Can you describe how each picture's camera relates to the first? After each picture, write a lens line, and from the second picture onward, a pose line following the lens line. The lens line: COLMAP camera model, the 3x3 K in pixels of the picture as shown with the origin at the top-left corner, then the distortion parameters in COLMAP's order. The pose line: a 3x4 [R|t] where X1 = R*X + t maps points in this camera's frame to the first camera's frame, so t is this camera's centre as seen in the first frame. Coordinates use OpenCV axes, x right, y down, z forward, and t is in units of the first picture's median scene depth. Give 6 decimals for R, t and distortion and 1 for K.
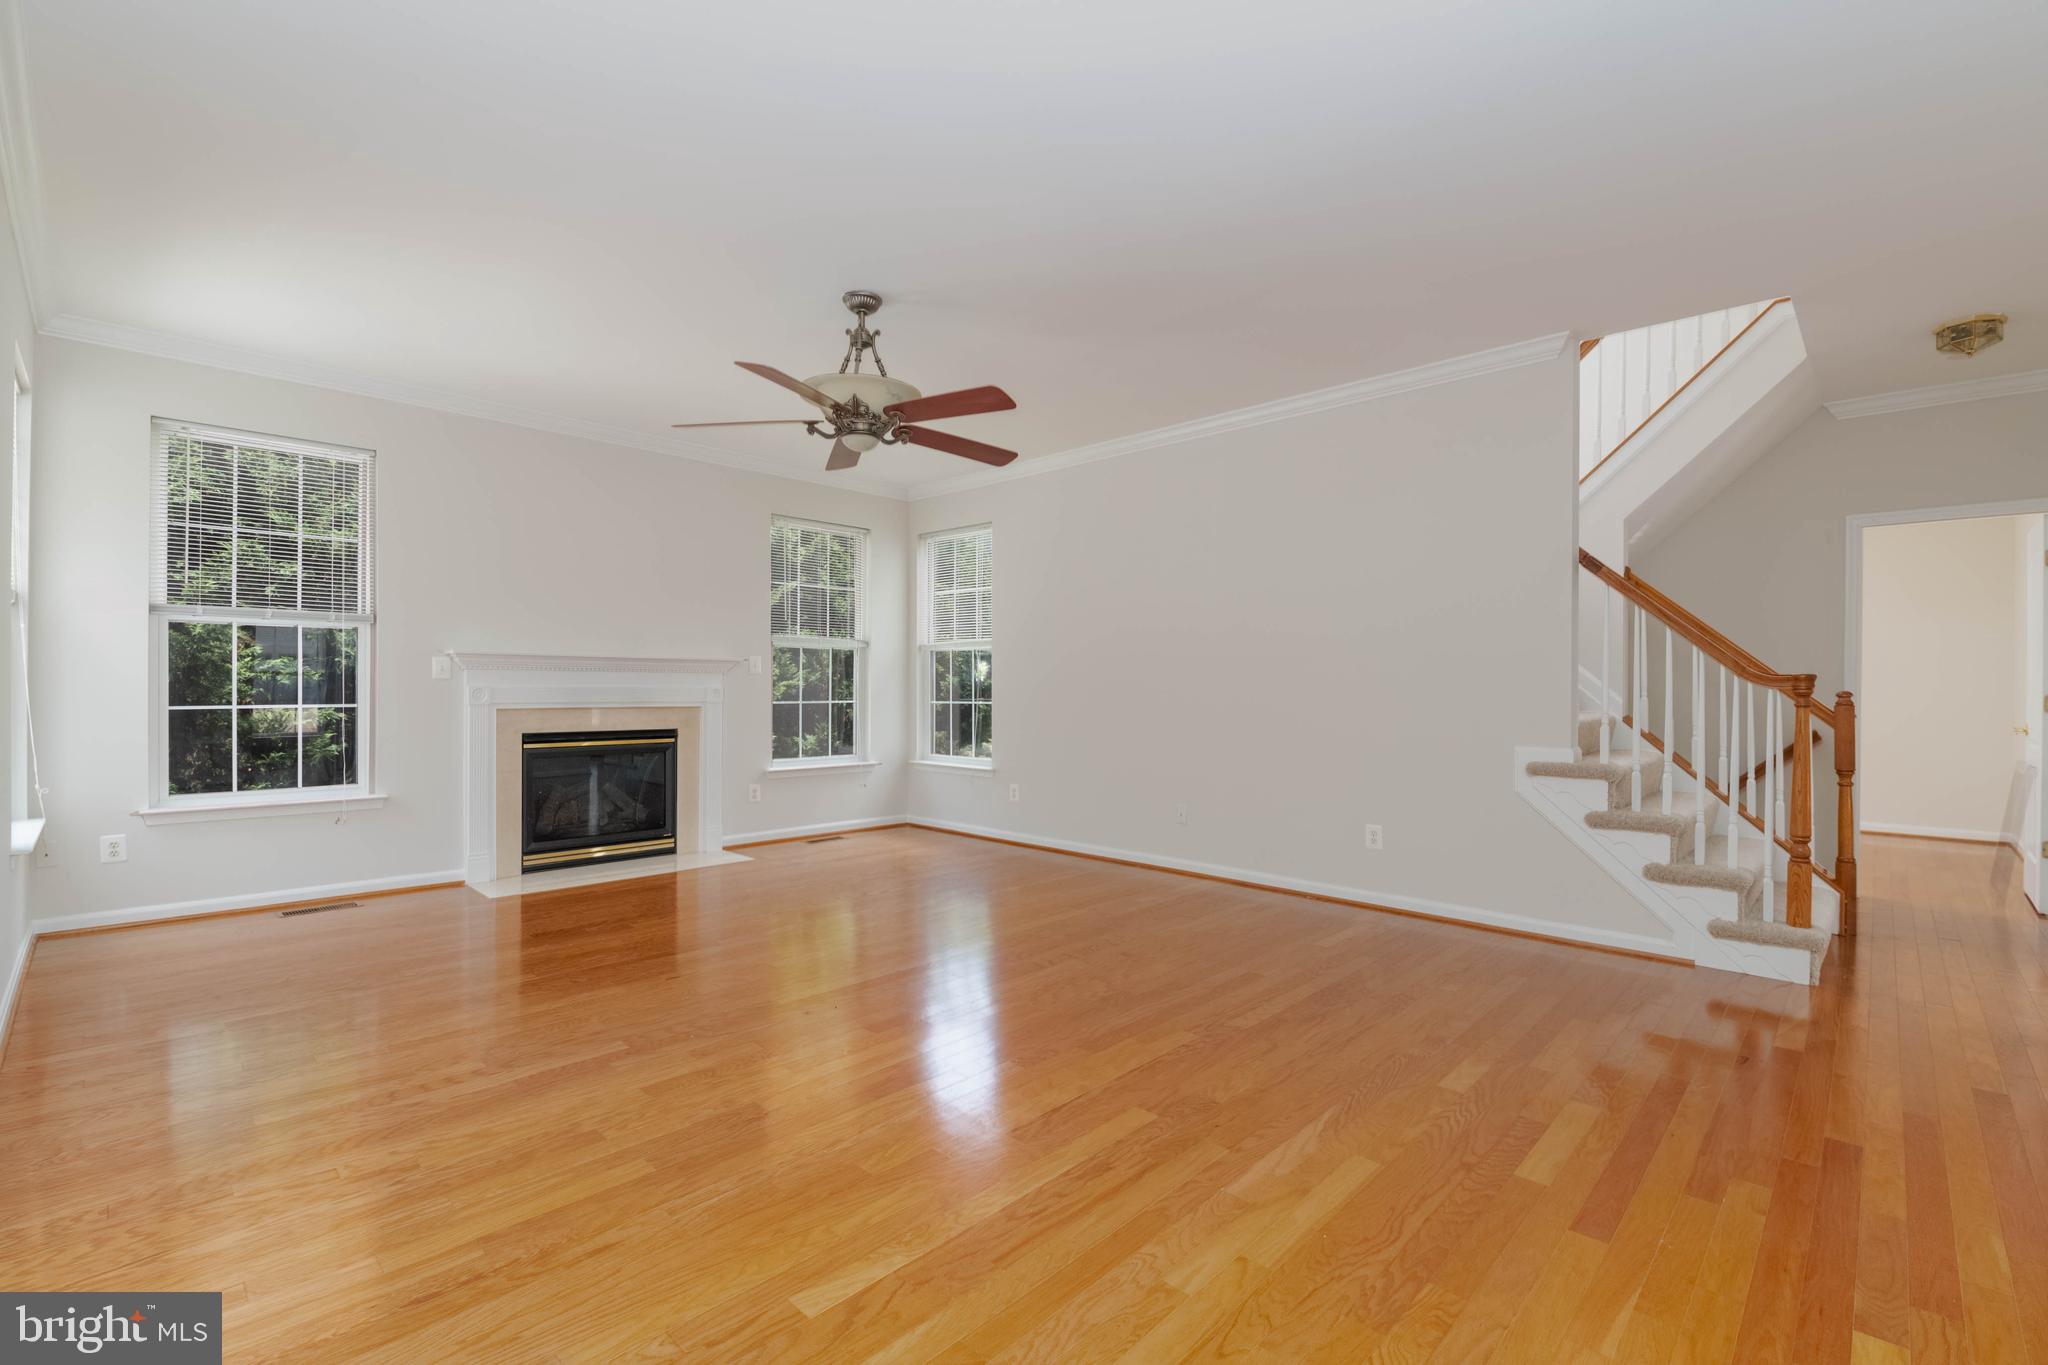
lens RADIAL K [[896.2, 0, 1036.2], [0, 896.2, 684.3], [0, 0, 1]] dist [-0.008669, -0.003238]
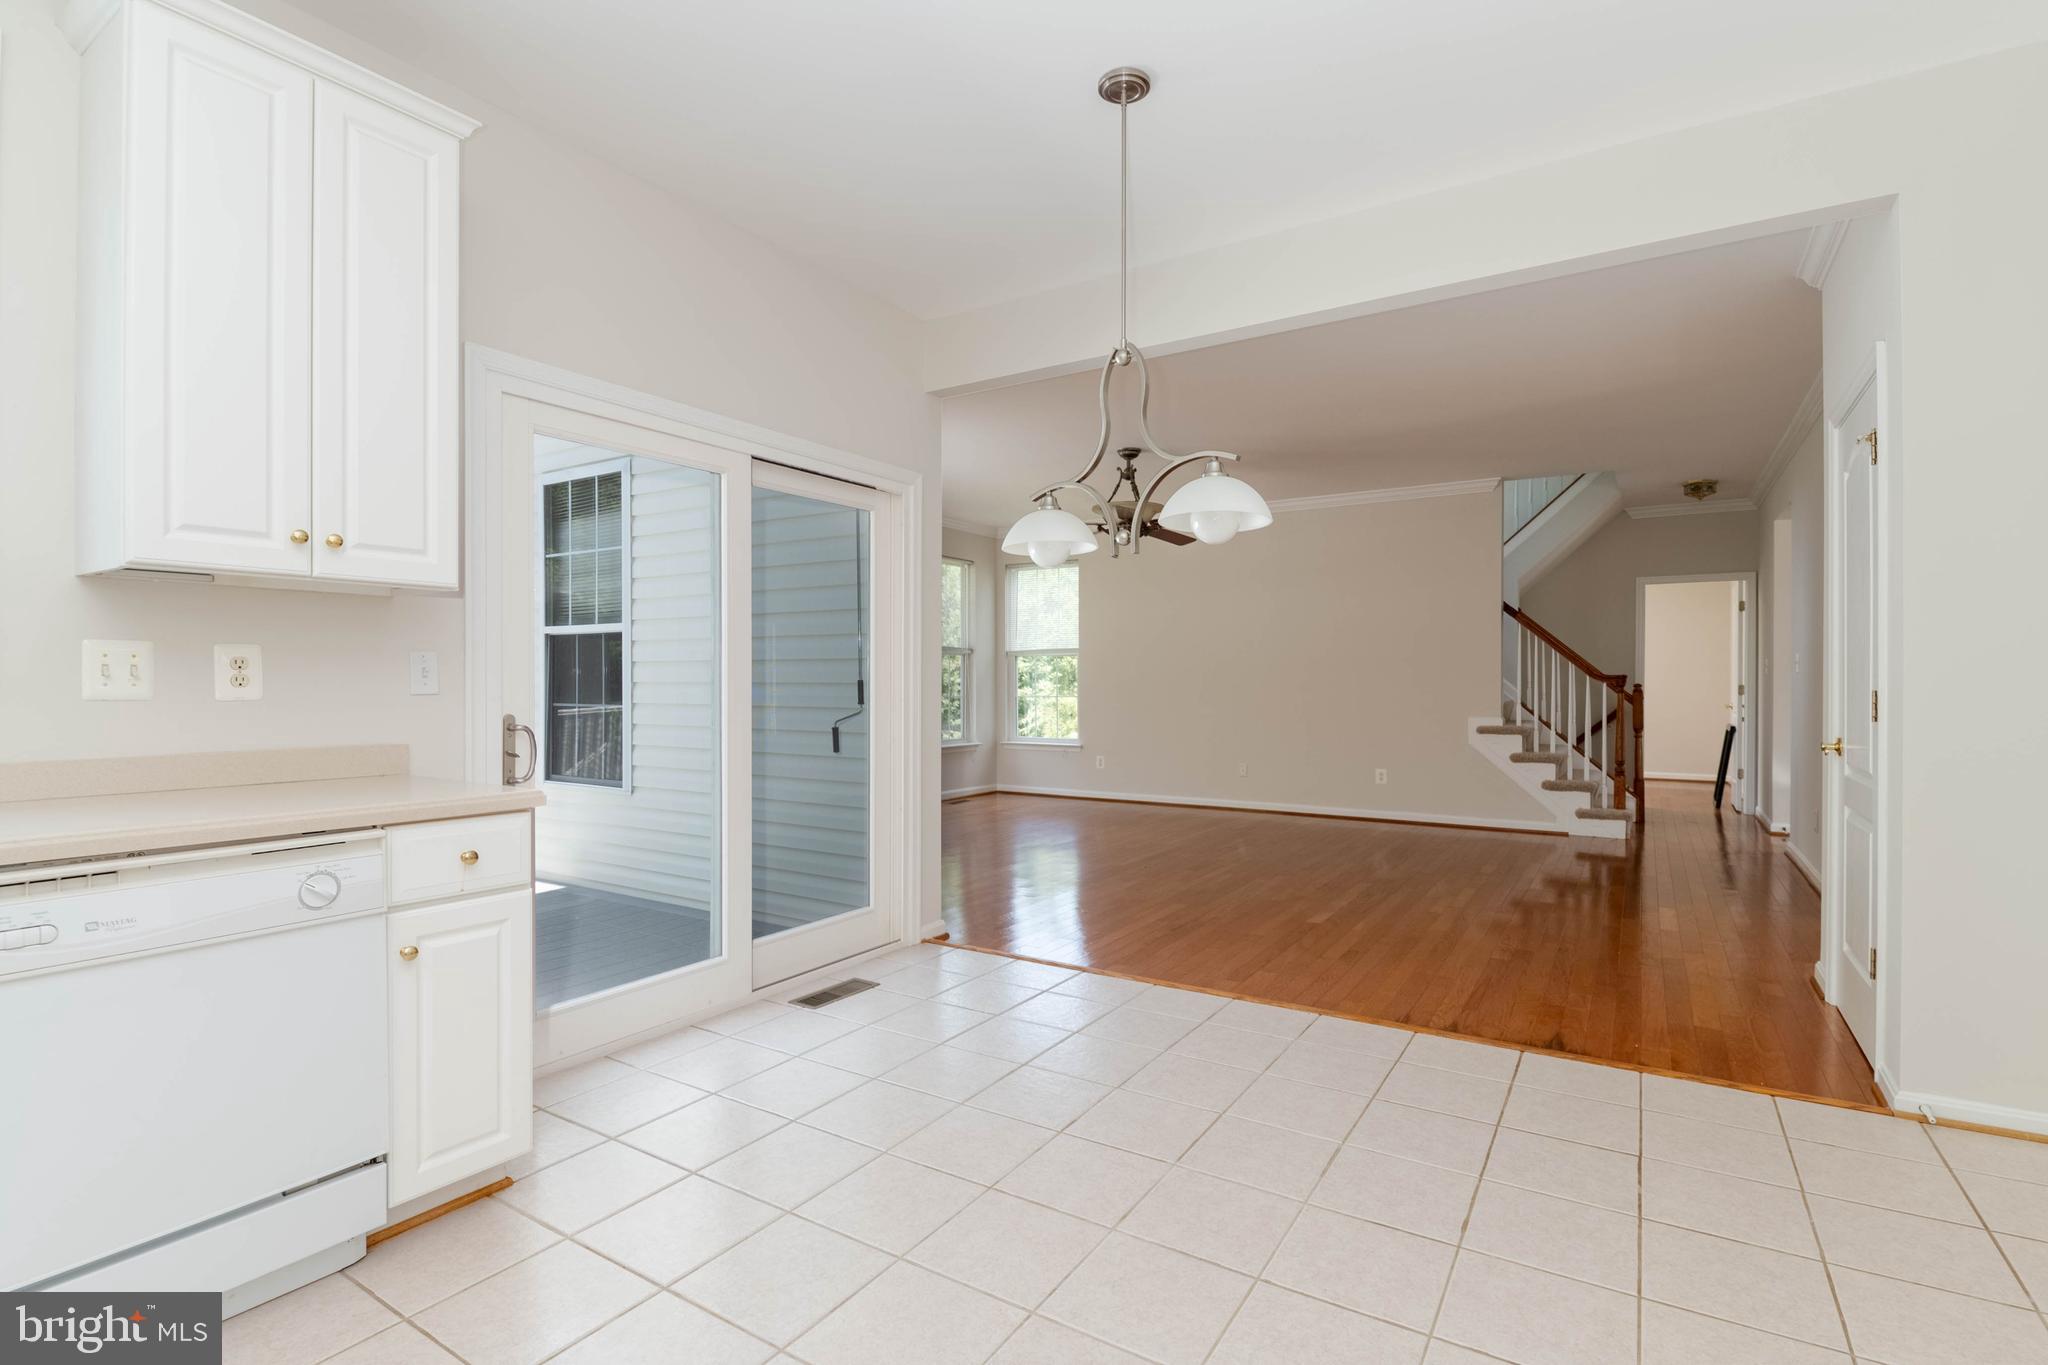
lens RADIAL K [[965.0, 0, 1032.9], [0, 965.0, 685.4], [0, 0, 1]] dist [-0.002080, -0.004035]
pose [[0.980815, -0.006252, 0.194842, -0.610668], [0.004872, 0.999960, 0.007560, -0.008919], [-0.194881, -0.006466, 0.980806, -0.611869]]
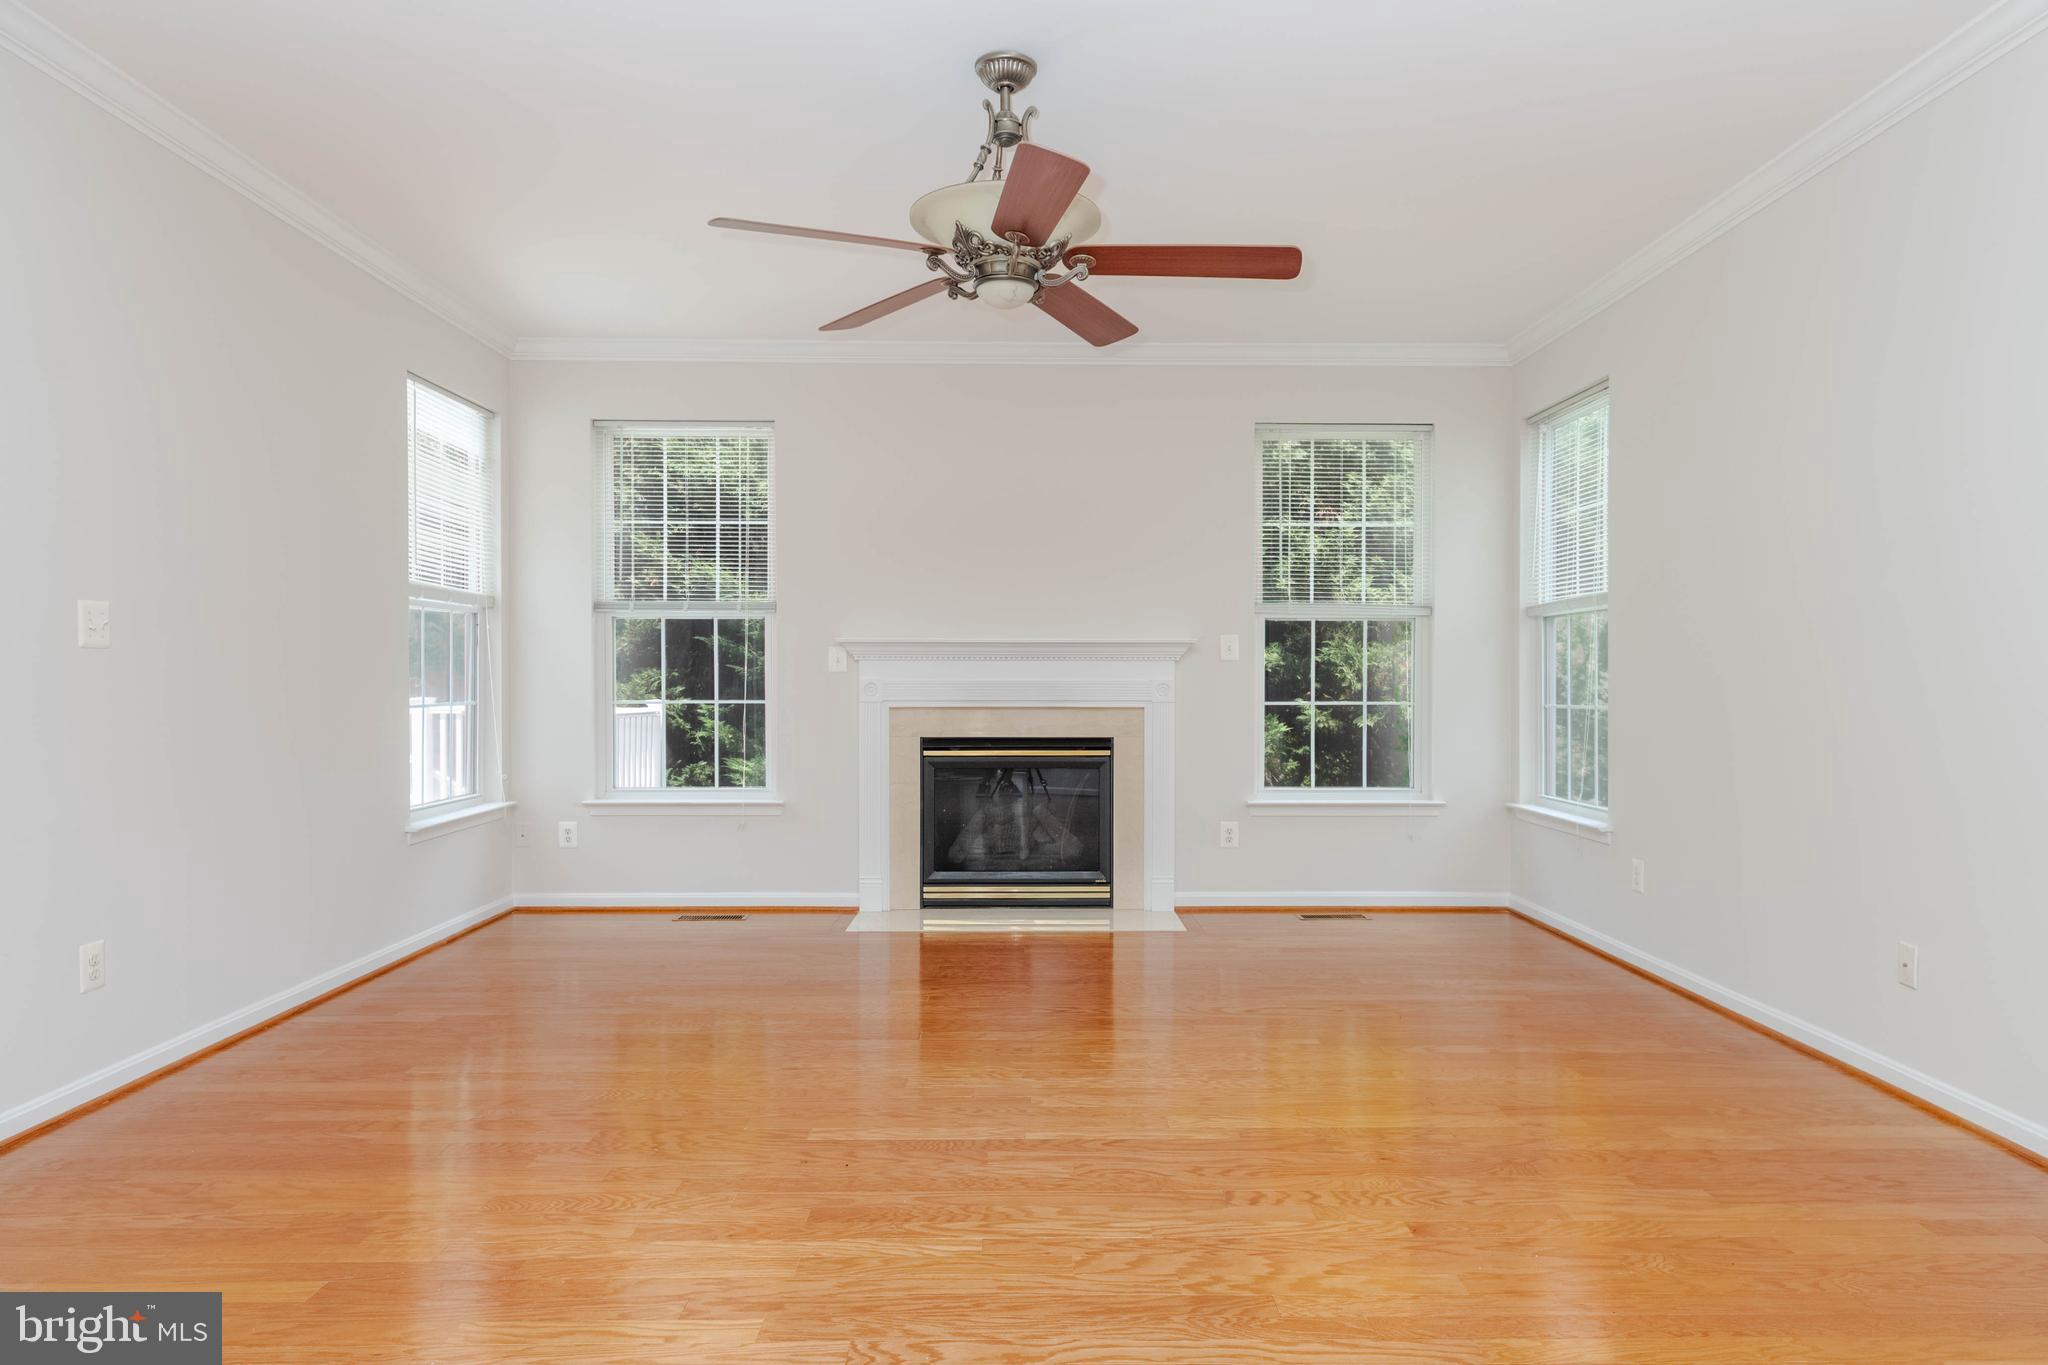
lens RADIAL K [[1235.7, 0, 1041.3], [0, 1235.7, 688.0], [0, 0, 1]] dist [0.010709, -0.003067]
pose [[0.699854, 0.001159, -0.714285, 0.381784], [0.004953, 0.999967, 0.006475, 0.003147], [0.714269, -0.008070, 0.699825, 0.338989]]
